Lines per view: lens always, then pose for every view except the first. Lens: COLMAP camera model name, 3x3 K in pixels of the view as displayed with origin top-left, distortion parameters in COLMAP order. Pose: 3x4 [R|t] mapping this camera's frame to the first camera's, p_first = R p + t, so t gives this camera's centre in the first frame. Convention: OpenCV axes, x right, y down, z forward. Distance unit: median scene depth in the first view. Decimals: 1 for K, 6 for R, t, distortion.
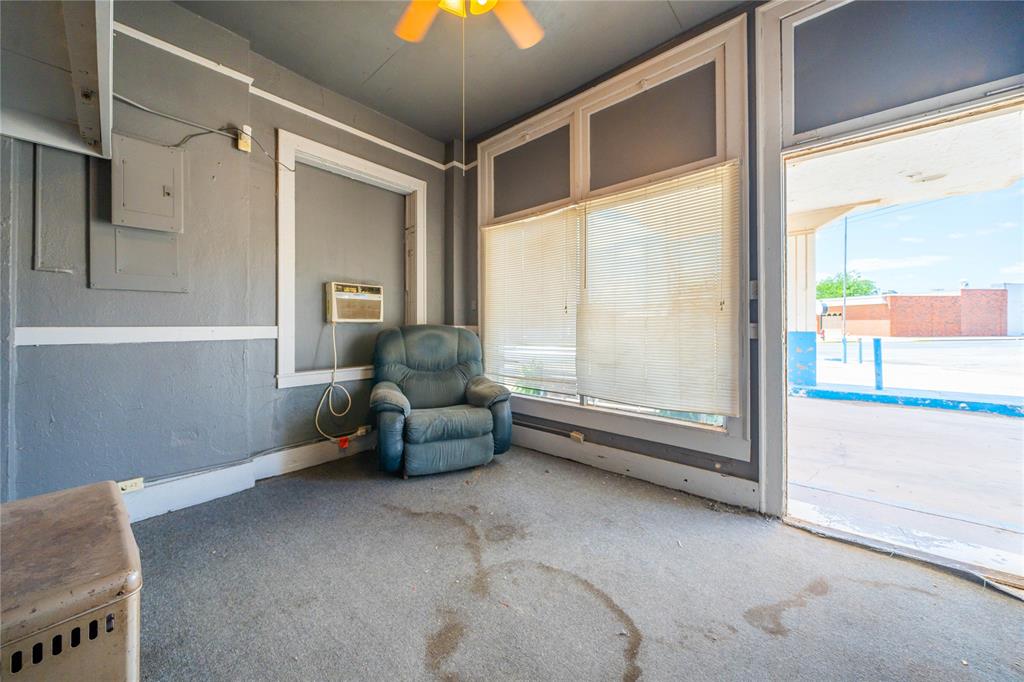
lens RADIAL K [[353.8, 0, 513.3], [0, 353.8, 325.9], [0, 0, 1]] dist [-0.008617, -0.000163]
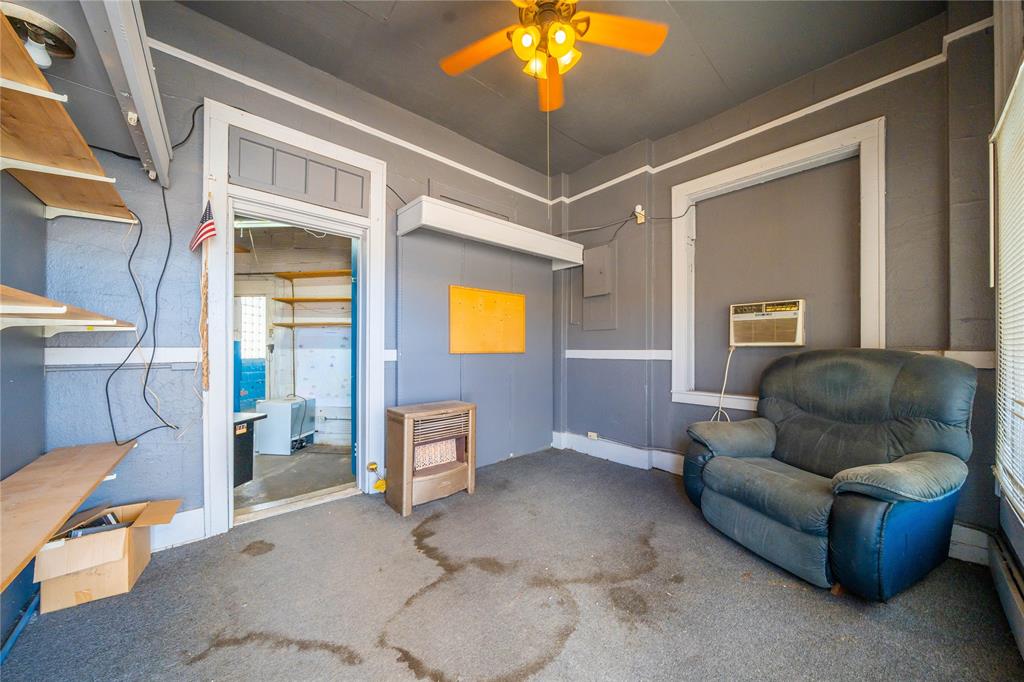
lens RADIAL K [[353.8, 0, 519.4], [0, 353.8, 348.0], [0, 0, 1]] dist [-0.008617, -0.000163]
pose [[-0.120163, -0.000758, -0.992754, 0.633002], [-0.003728, 0.999993, -0.000313, -0.003488], [0.992747, 0.003663, -0.120165, 0.654221]]
